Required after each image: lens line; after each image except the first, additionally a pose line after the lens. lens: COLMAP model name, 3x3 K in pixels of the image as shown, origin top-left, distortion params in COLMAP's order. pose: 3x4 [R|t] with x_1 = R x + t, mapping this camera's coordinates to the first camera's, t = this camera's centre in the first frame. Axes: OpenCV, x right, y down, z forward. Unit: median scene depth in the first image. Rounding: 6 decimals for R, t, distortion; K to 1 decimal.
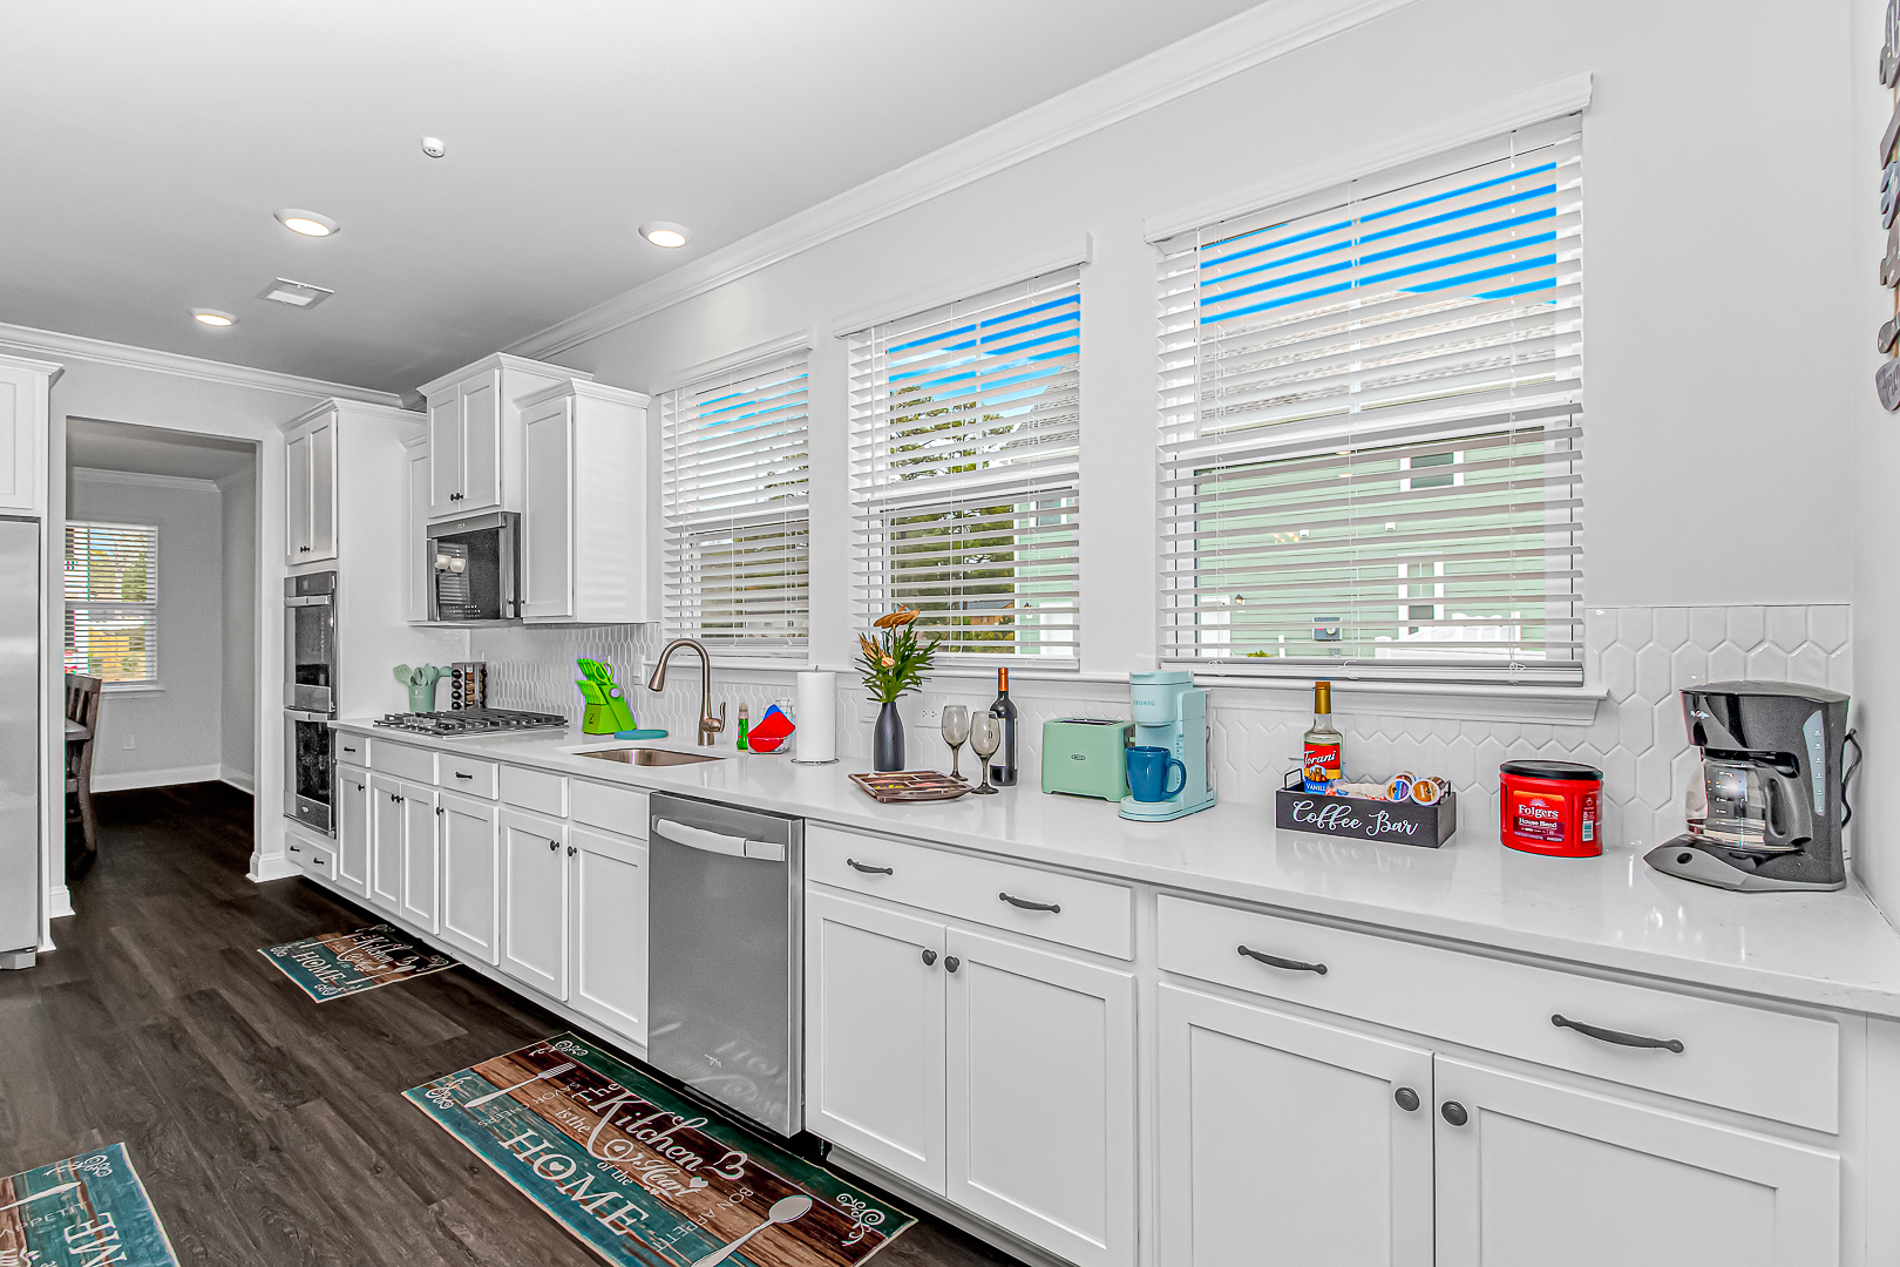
lens RADIAL K [[879.6, 0, 950.0], [0, 879.6, 633.5], [0, 0, 1]] dist [0.001698, -0.000319]
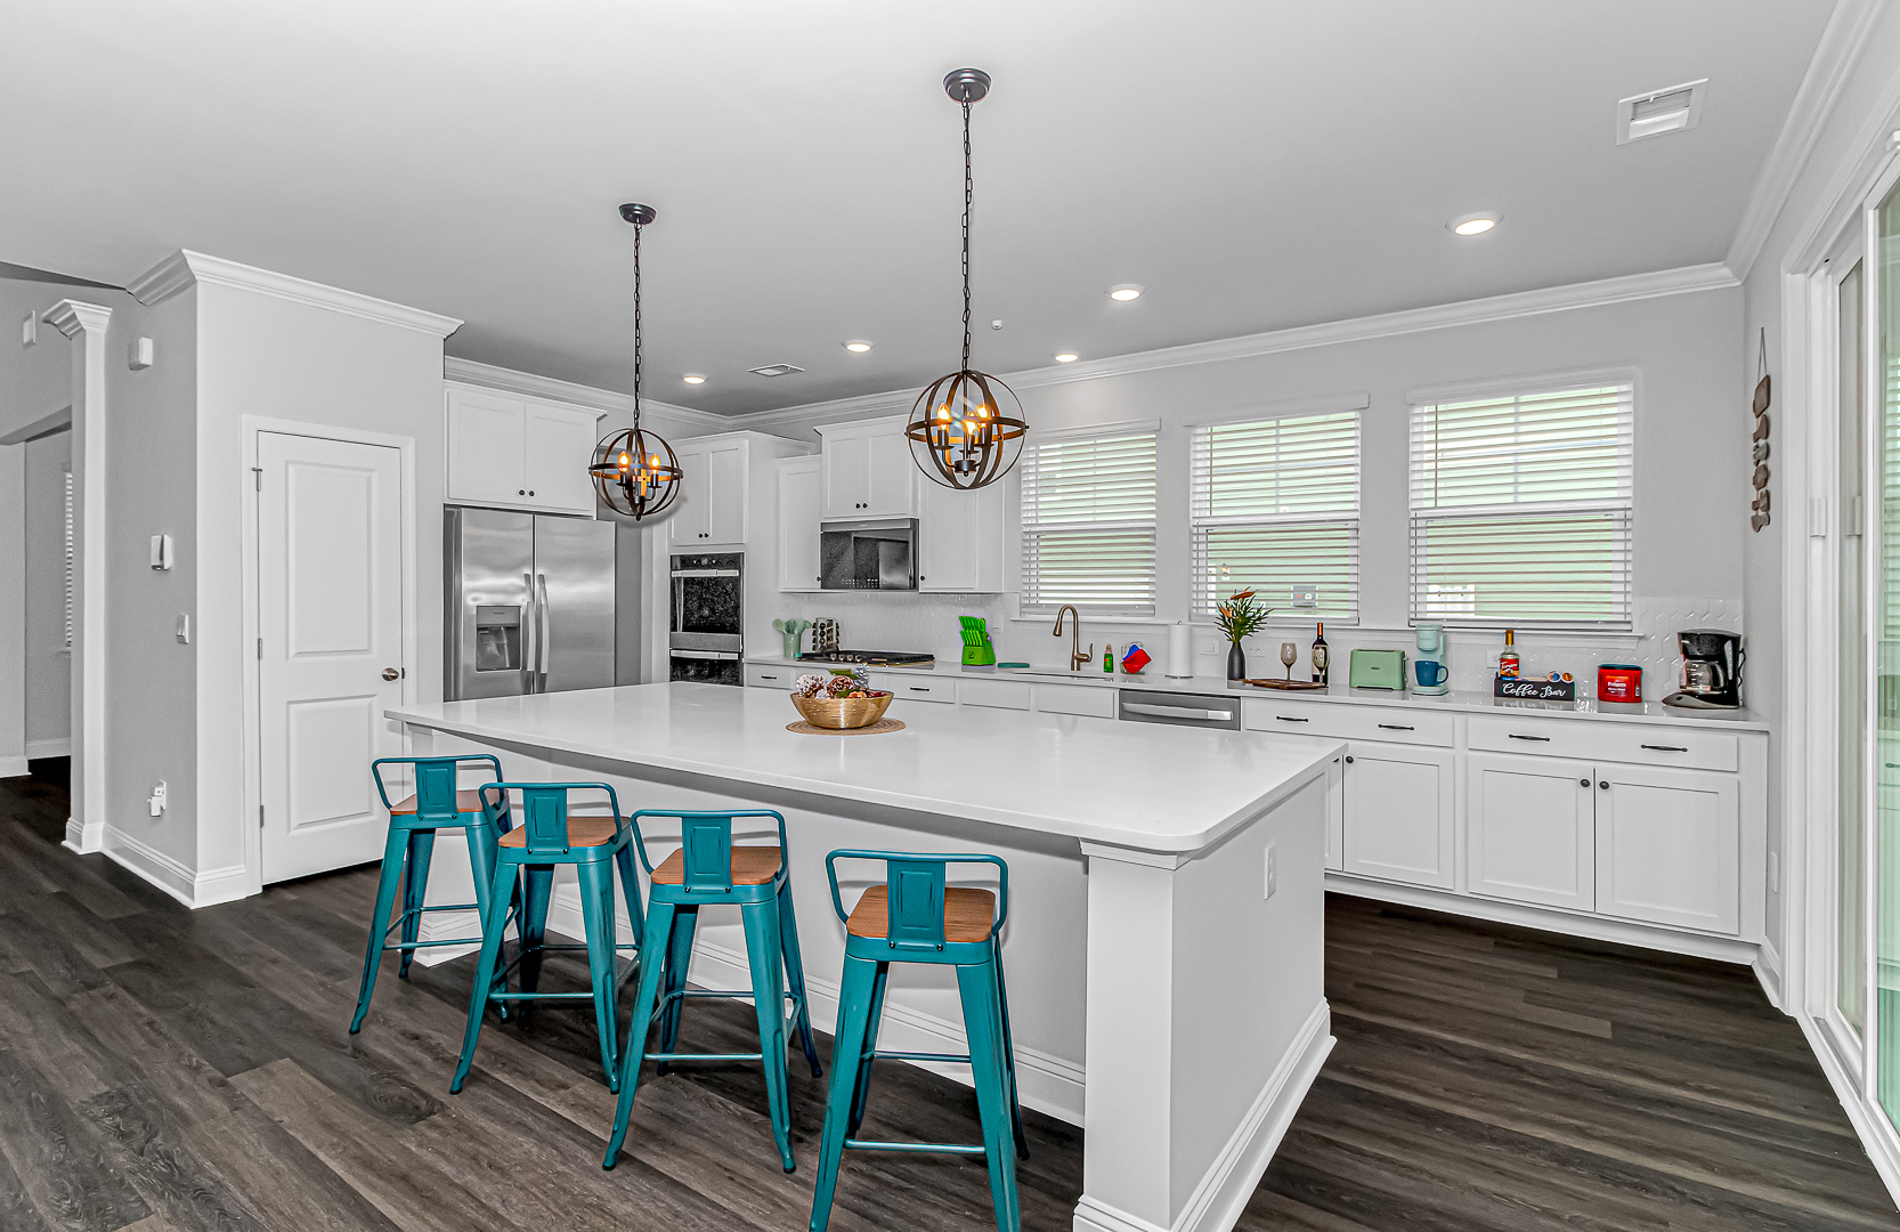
lens RADIAL K [[903.6, 0, 950.0], [0, 903.6, 616.0], [0, 0, 1]] dist [0.006090, -0.010988]
pose [[0.996976, 0.006052, 0.077476, -0.777607], [-0.008190, 0.999594, 0.027306, -0.017725], [-0.077279, -0.027858, 0.996620, -0.754534]]
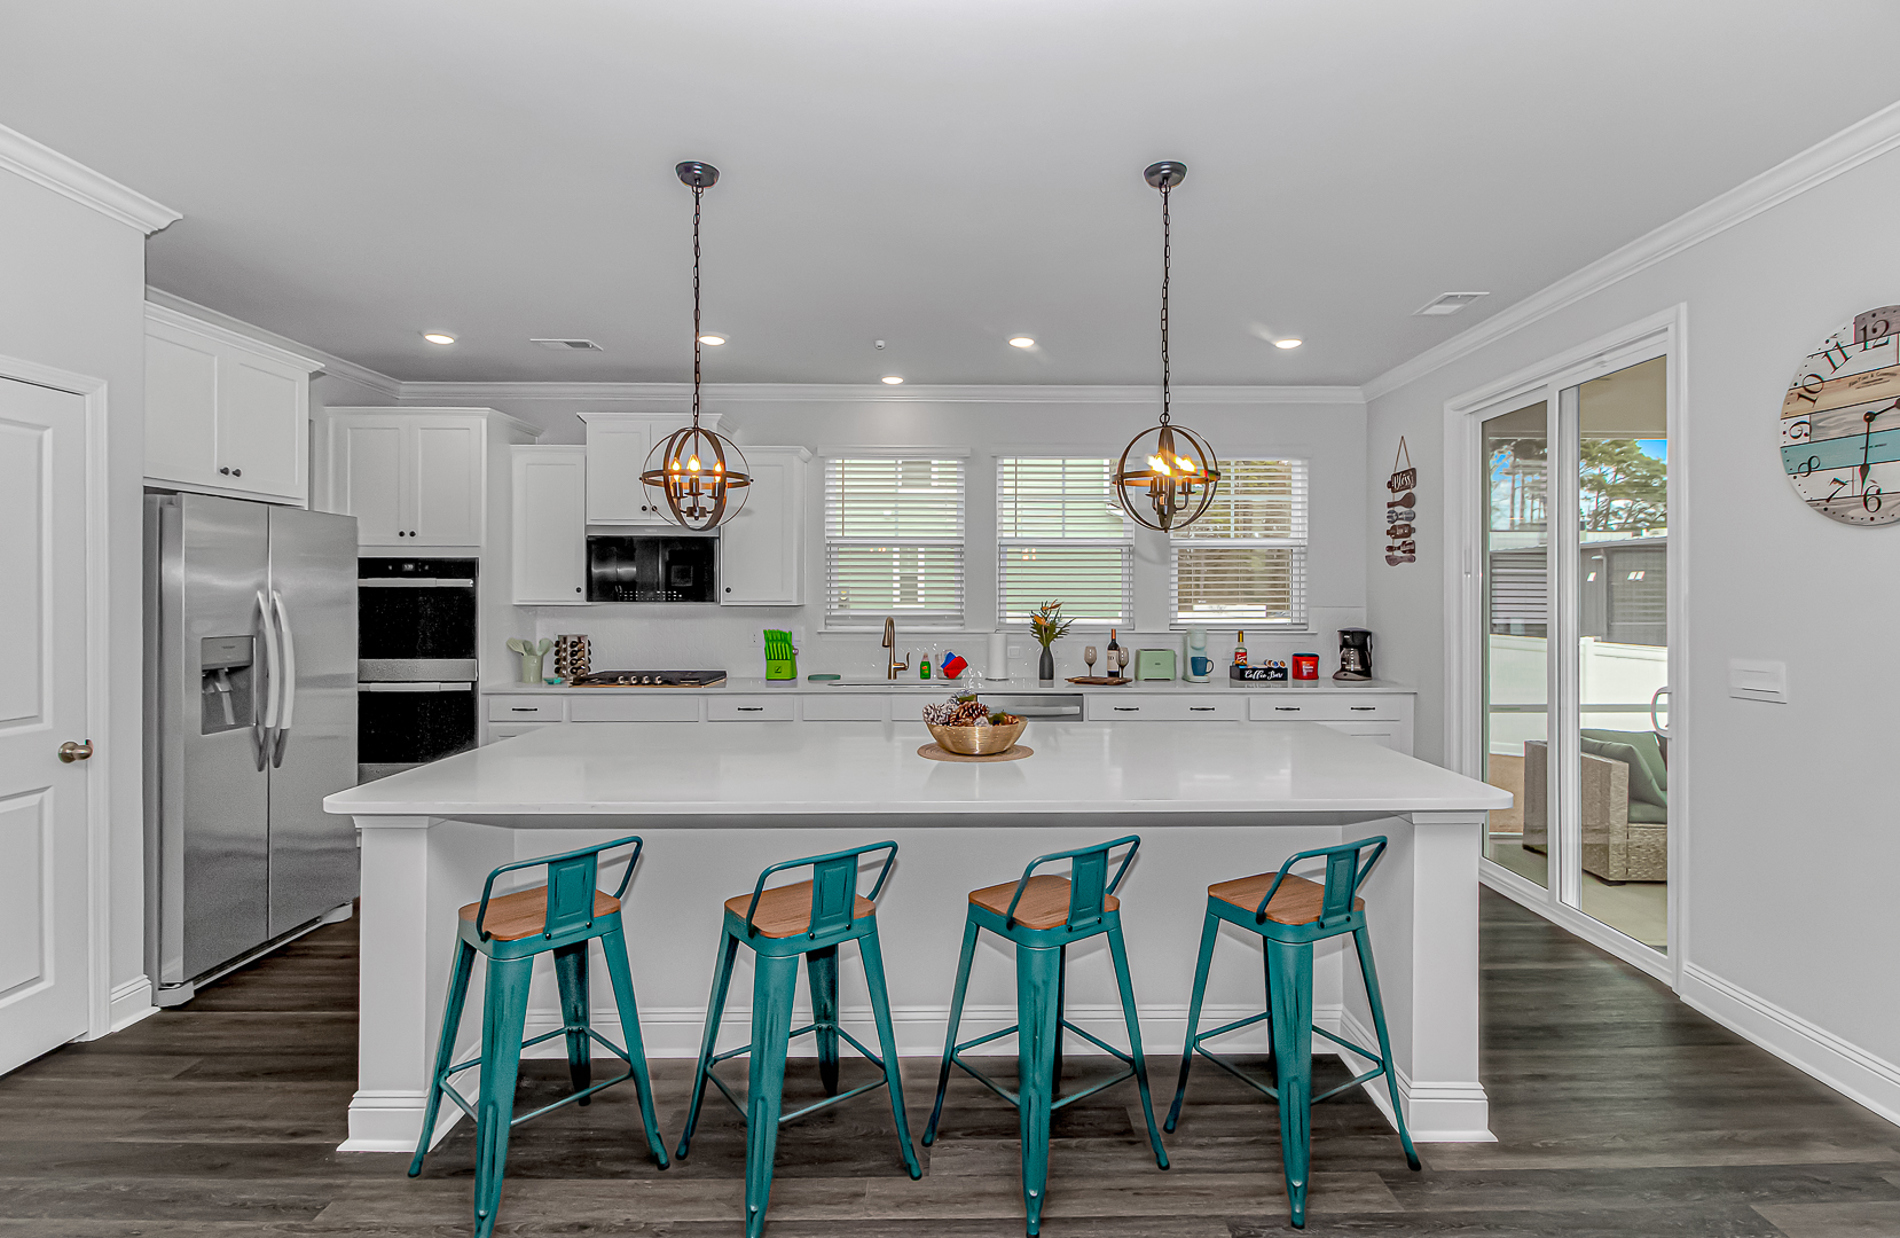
lens RADIAL K [[885.9, 0, 978.0], [0, 885.9, 611.9], [0, 0, 1]] dist [-0.003140, -0.000609]
pose [[0.767561, -0.009539, 0.640905, -1.510890], [-0.006134, 0.999734, 0.022225, -0.047466], [-0.640946, -0.020990, 0.767299, -0.482782]]
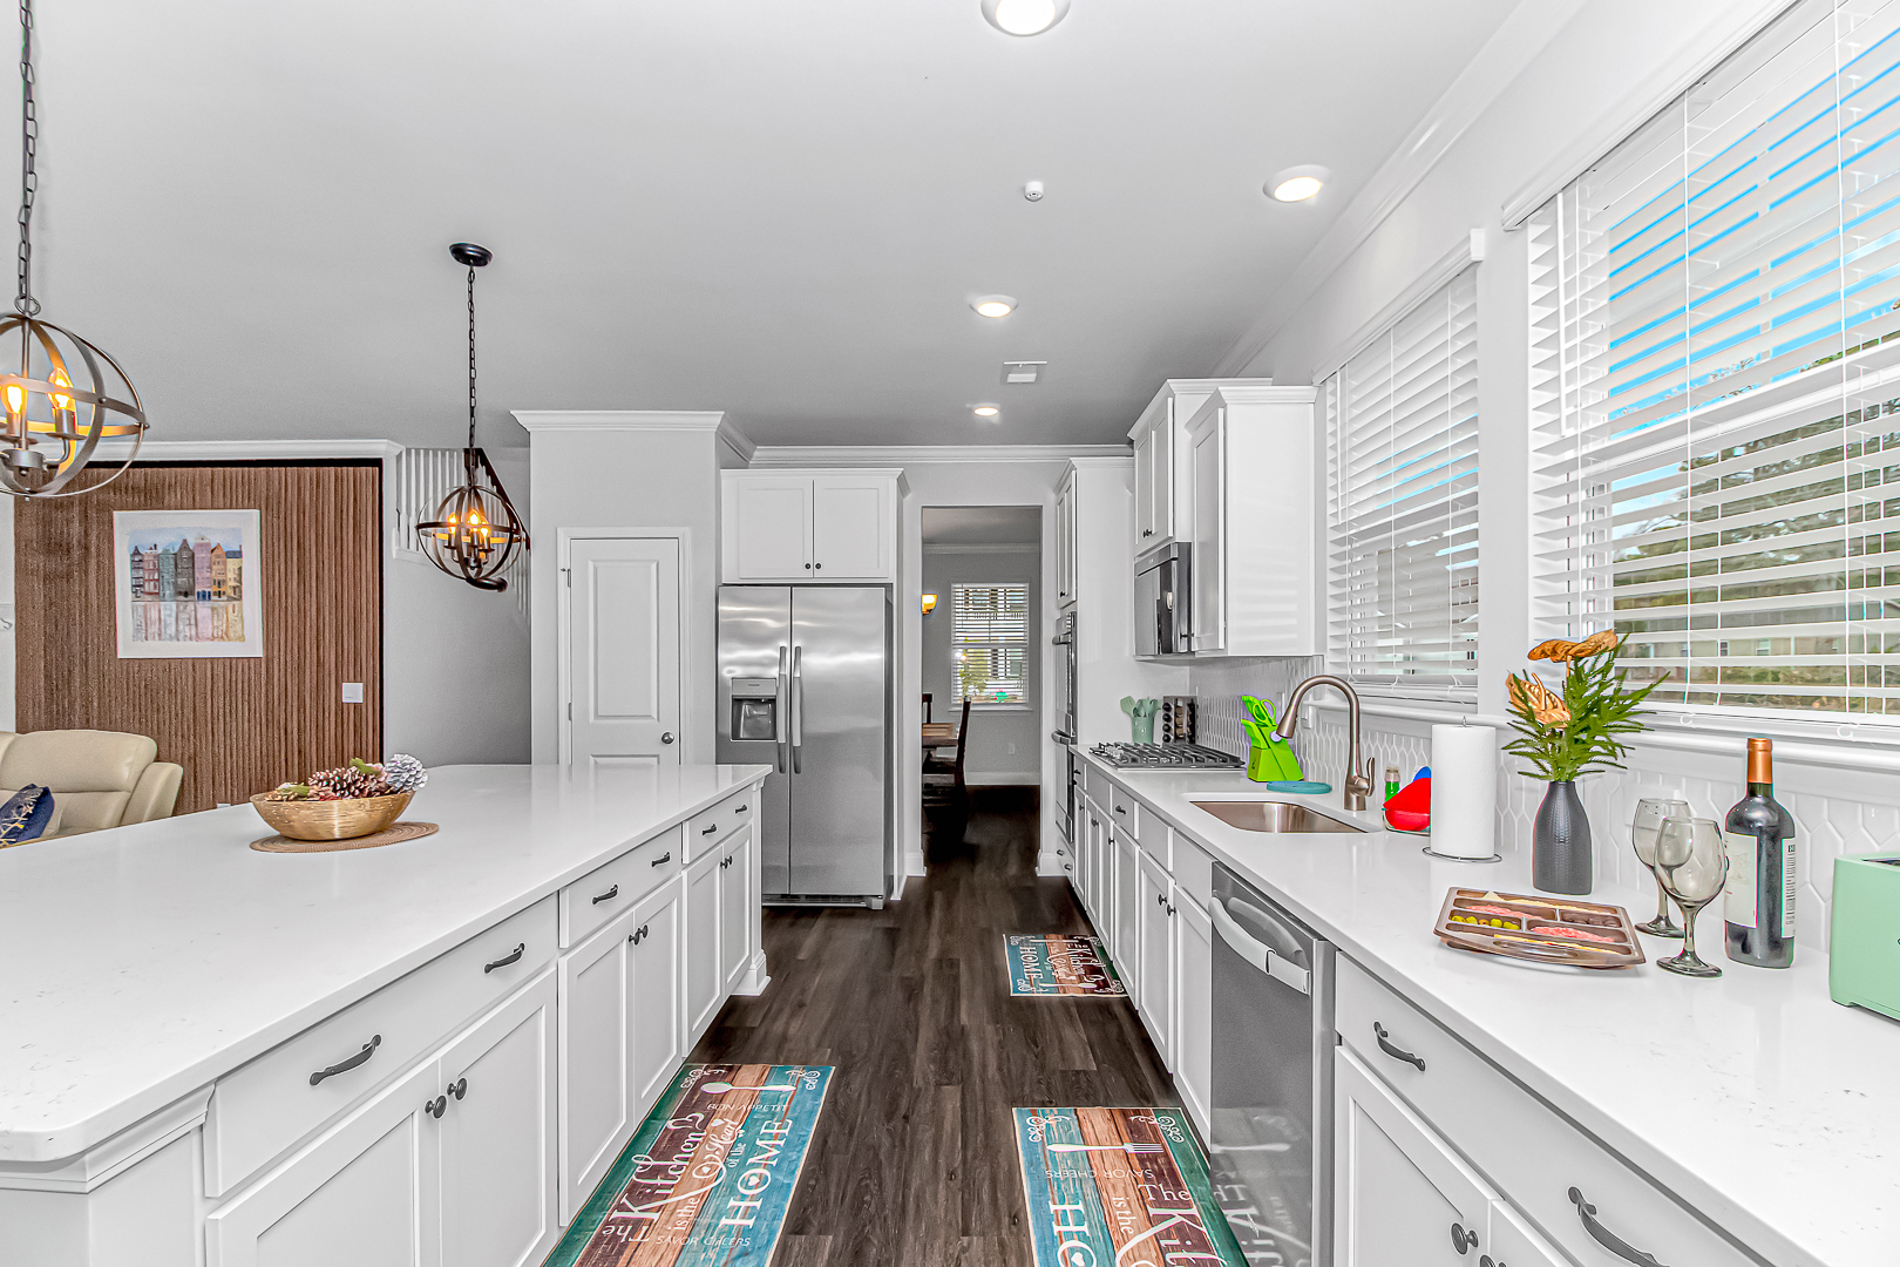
lens RADIAL K [[894.0, 0, 966.4], [0, 894.0, 673.0], [0, 0, 1]] dist [0.003870, -0.000245]
pose [[0.631725, 0.004507, -0.775180, 0.155234], [0.002368, 0.999967, 0.007743, -0.004128], [0.775189, -0.006727, 0.631693, 0.271212]]
